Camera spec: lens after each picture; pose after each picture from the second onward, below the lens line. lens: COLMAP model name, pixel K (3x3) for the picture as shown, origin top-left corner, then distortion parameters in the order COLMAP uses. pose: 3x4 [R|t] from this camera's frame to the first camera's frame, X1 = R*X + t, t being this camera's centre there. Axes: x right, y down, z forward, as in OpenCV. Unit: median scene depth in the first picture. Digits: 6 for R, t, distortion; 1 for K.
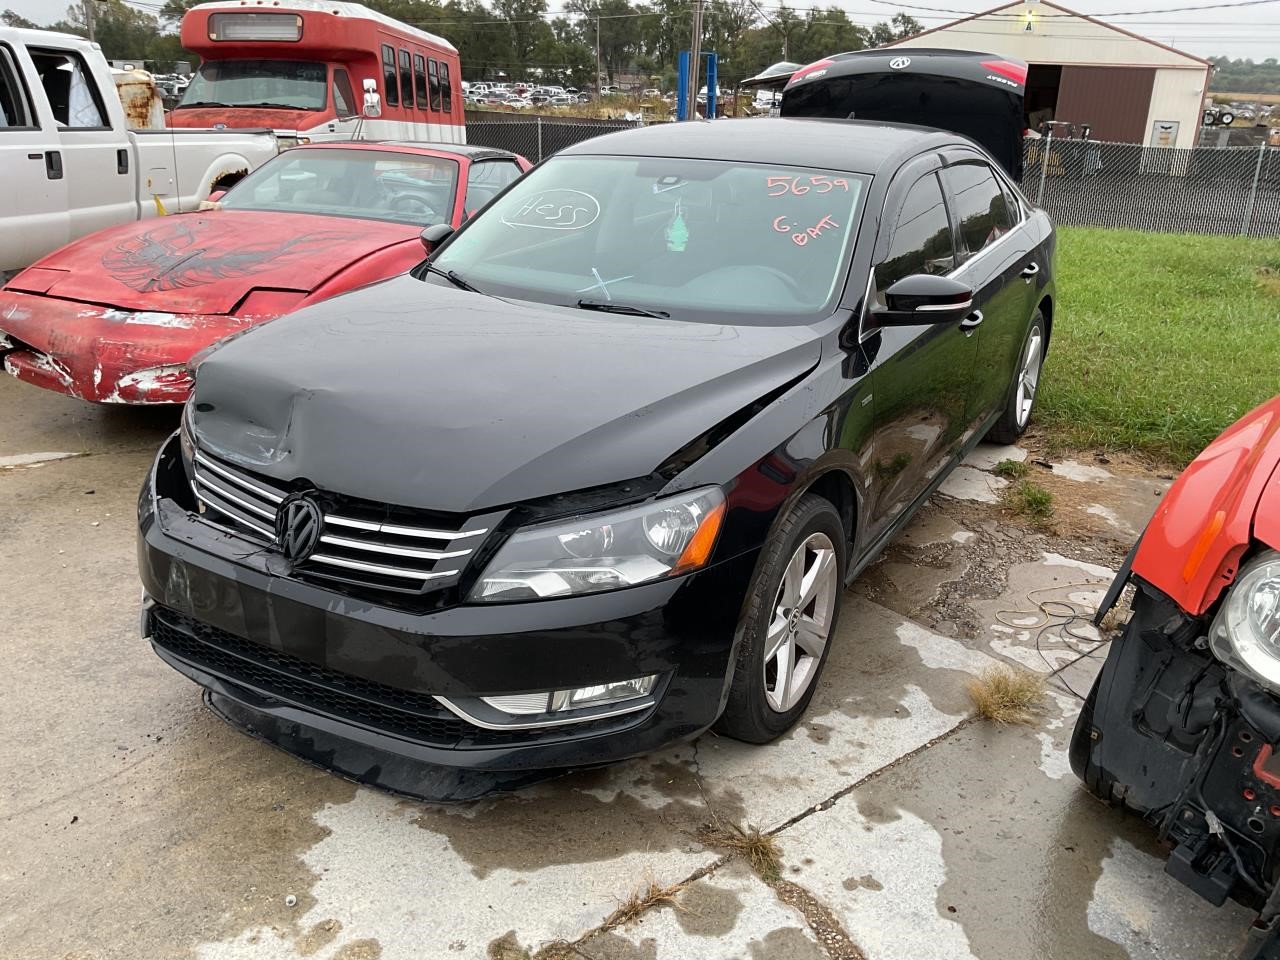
lens RADIAL K [[1083.0, 0, 641.4], [0, 1083.0, 477.5], [0, 0, 1]] dist [0.001540, 0.004046]
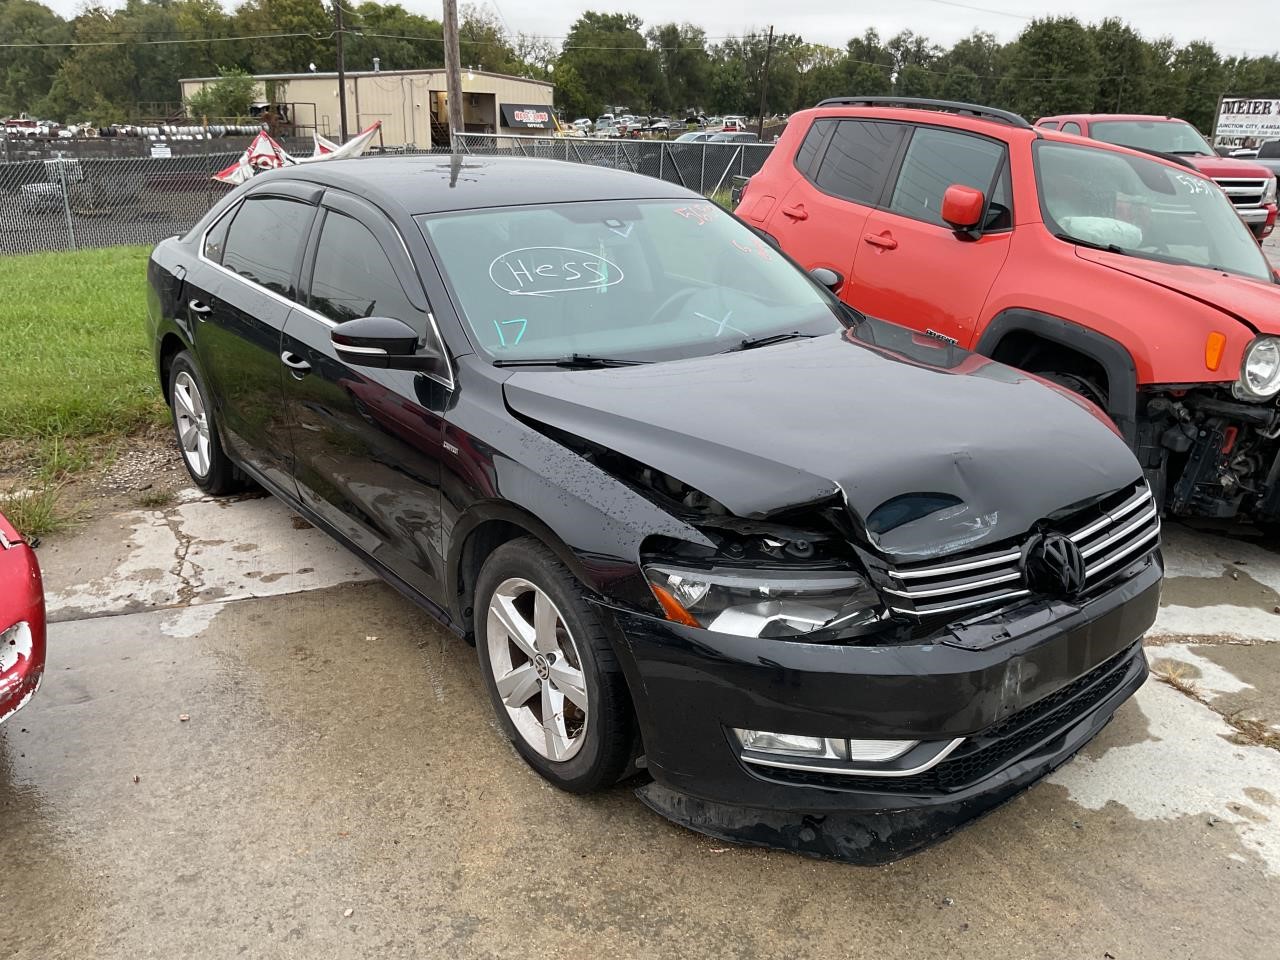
lens RADIAL K [[1083.0, 0, 641.2], [0, 1083.0, 482.3], [0, 0, 1]] dist [0.001540, 0.004046]
pose [[0.331489, -0.304856, 0.892848, -1.403617], [0.304983, 0.930172, 0.204368, -0.374858], [-0.892805, 0.204557, 0.401317, 0.944790]]
